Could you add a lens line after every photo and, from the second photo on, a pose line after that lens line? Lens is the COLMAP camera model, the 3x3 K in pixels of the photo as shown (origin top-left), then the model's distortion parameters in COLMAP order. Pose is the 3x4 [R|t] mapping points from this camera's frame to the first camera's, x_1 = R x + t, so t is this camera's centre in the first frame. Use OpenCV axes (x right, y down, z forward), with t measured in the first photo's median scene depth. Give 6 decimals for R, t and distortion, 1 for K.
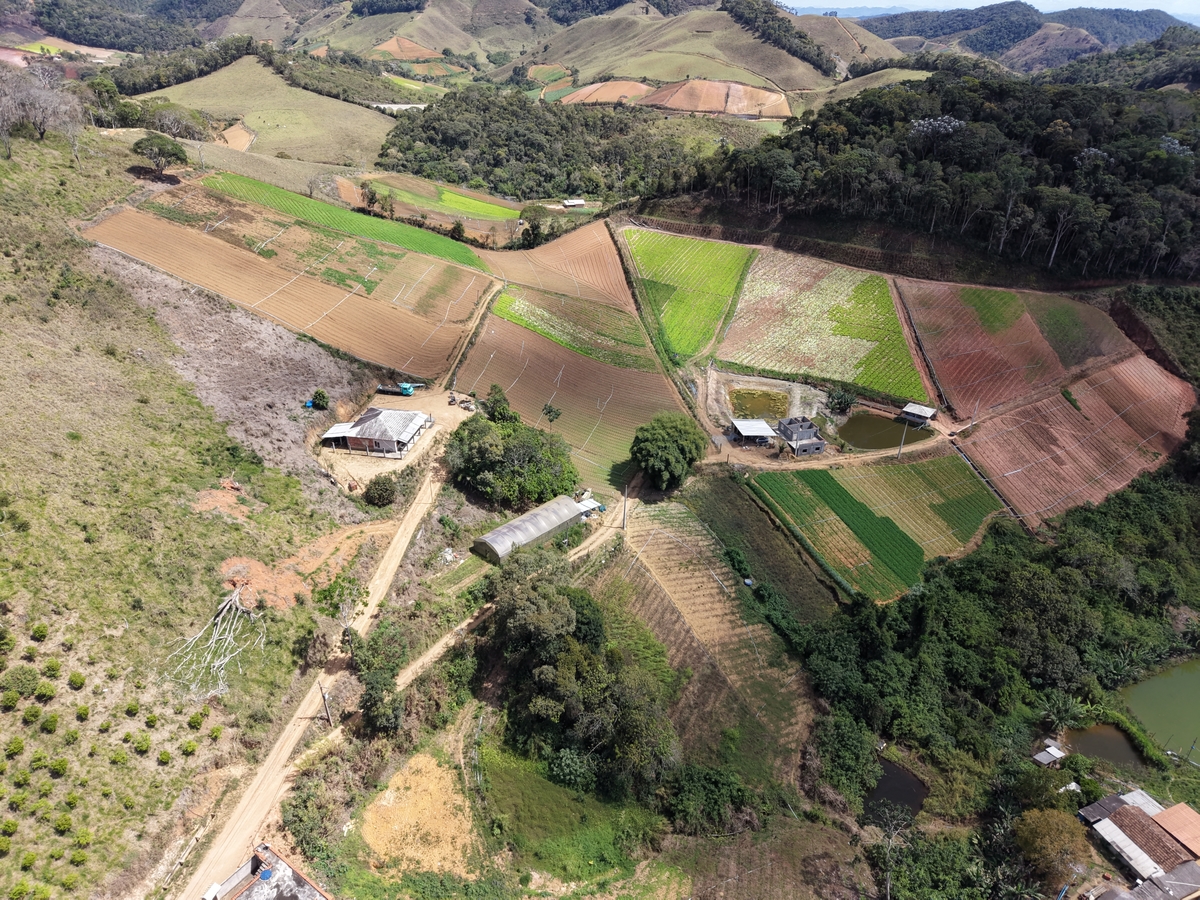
lens RADIAL K [[804.0, 0, 598.7], [0, 804.0, 450.4], [0, 0, 1]] dist [0.013571, -0.008381]
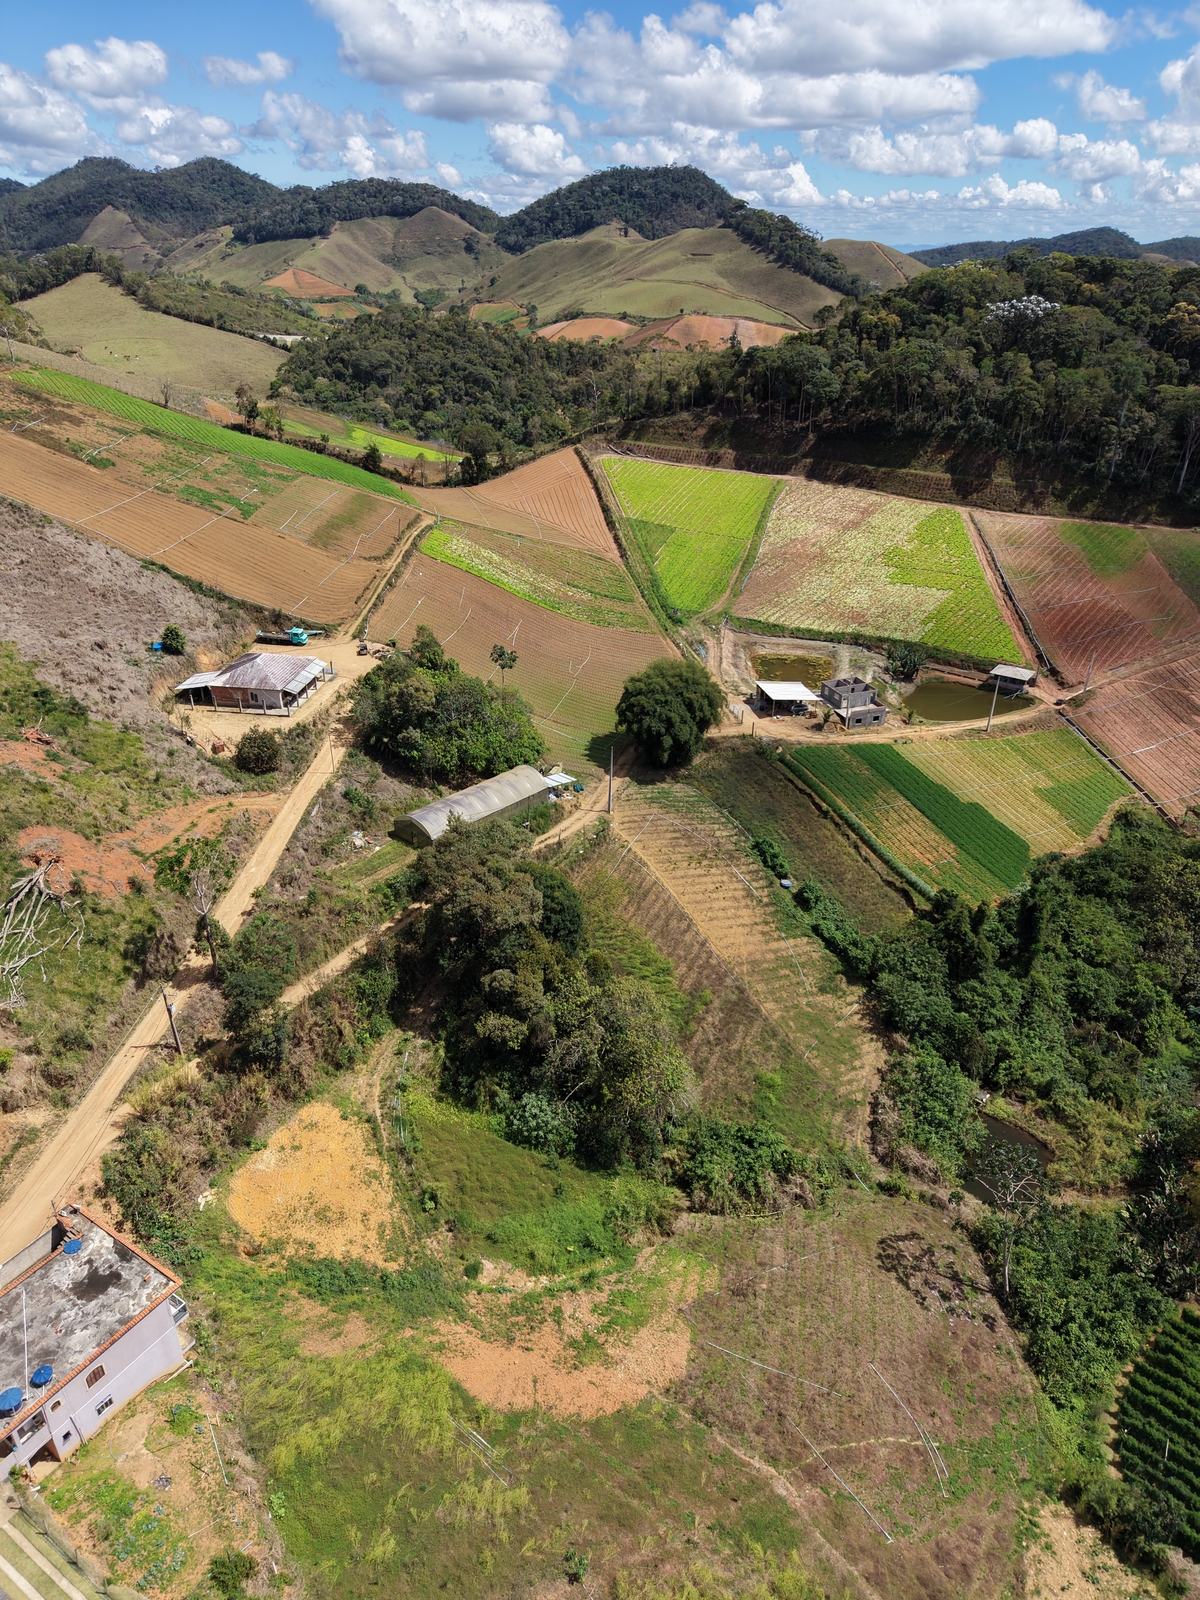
lens RADIAL K [[1071.9, 0, 600.0], [0, 1071.9, 800.0], [0, 0, 1]] dist [0.013571, -0.008381]
pose [[0.999501, -0.018238, 0.025791, -0.000677], [0.018942, 0.999448, -0.027299, 0.101329], [-0.025279, 0.027774, 0.999295, 0.055788]]
